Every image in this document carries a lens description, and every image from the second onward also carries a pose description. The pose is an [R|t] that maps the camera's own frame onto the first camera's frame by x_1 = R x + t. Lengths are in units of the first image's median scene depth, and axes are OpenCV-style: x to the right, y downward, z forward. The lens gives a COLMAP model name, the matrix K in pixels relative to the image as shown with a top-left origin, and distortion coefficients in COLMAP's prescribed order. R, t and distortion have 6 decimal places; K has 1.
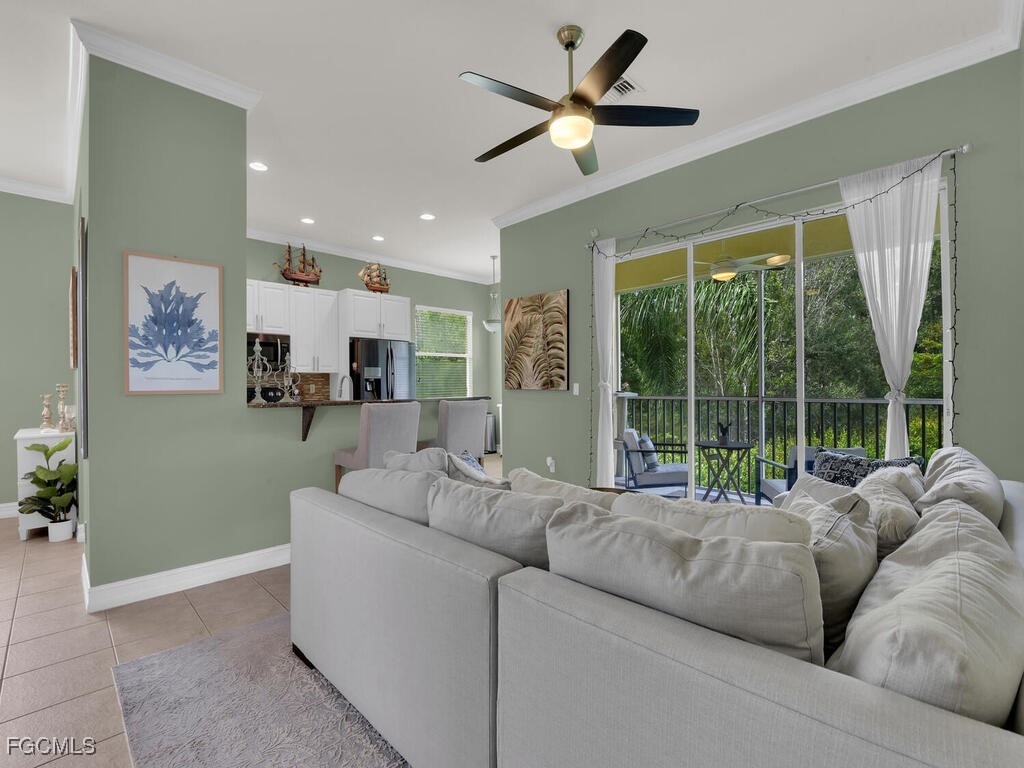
lens RADIAL K [[469.0, 0, 512.0], [0, 469.0, 384.0], [0, 0, 1]] dist [0.012066, -0.019013]
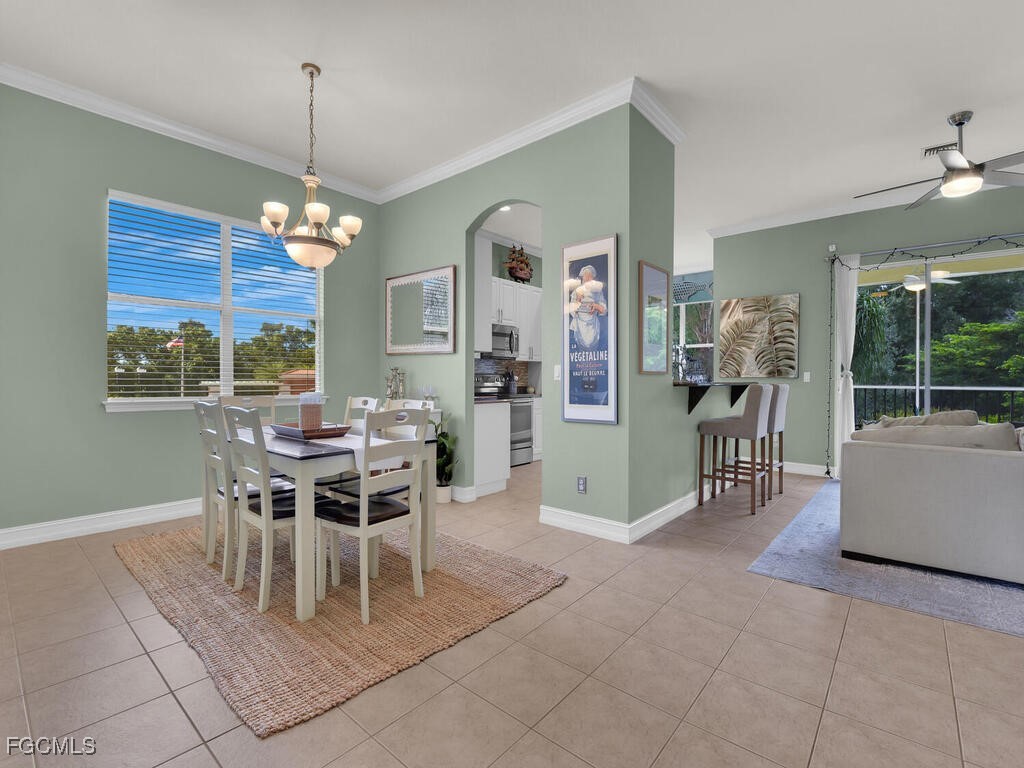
lens RADIAL K [[465.3, 0, 512.0], [0, 465.3, 384.0], [0, 0, 1]] dist [0.001539, -0.016986]
pose [[0.996368, 0.008902, 0.084690, -0.690690], [-0.009753, 0.999906, 0.009641, 0.024085], [-0.084596, -0.010432, 0.996361, -0.116361]]
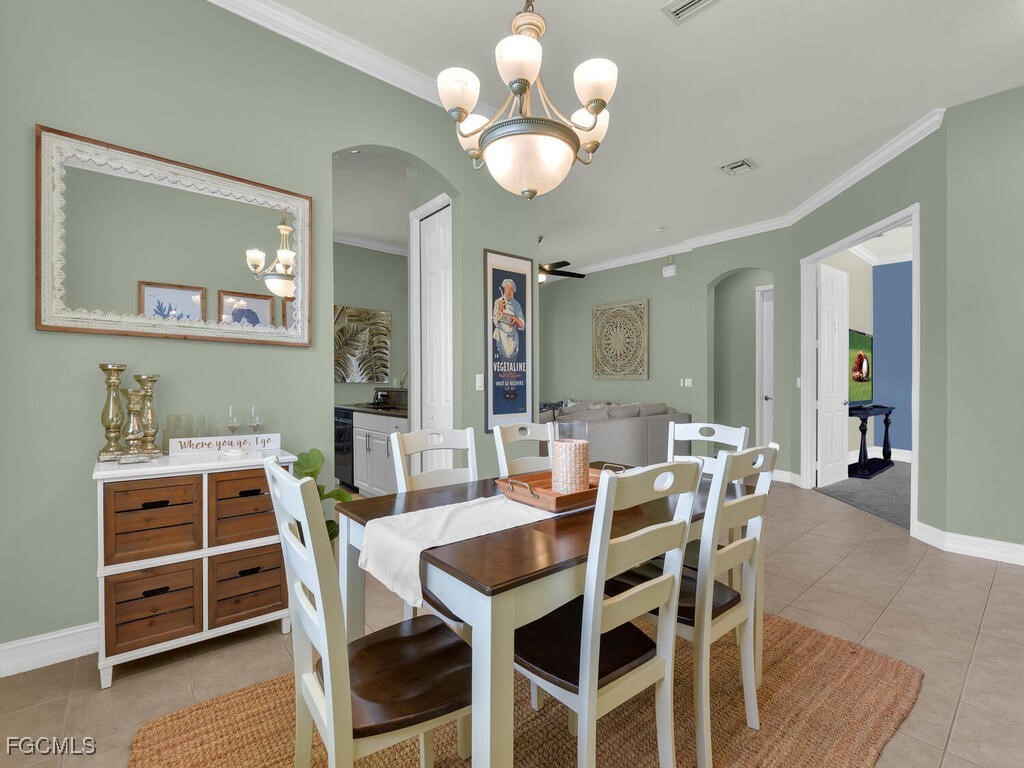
lens RADIAL K [[465.3, 0, 512.0], [0, 465.3, 384.0], [0, 0, 1]] dist [0.001539, -0.016986]
pose [[0.064747, 0.002319, 0.997899, -1.240781], [-0.006095, 0.999980, -0.001929, 0.016169], [-0.997883, -0.005957, 0.064760, 0.522367]]
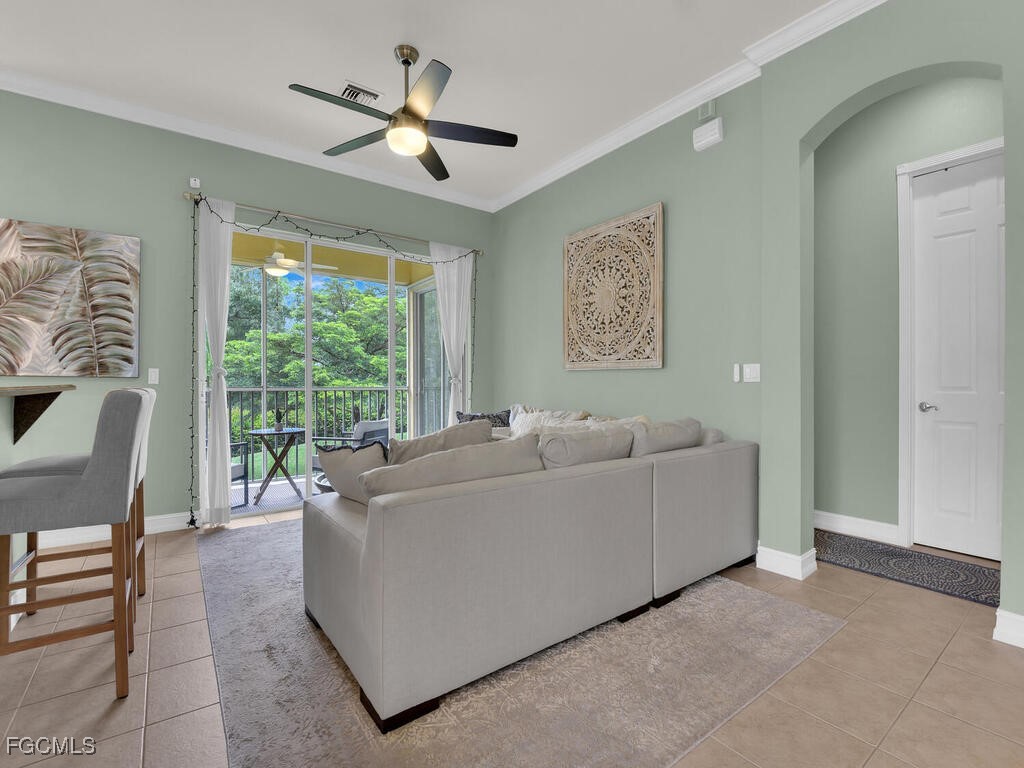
lens RADIAL K [[469.0, 0, 512.0], [0, 469.0, 384.0], [0, 0, 1]] dist [0.012066, -0.019013]
pose [[0.143173, 0.004297, 0.989688, -0.502069], [-0.003207, 0.999987, -0.003878, 0.023749], [-0.989692, -0.002619, 0.143185, 0.317500]]
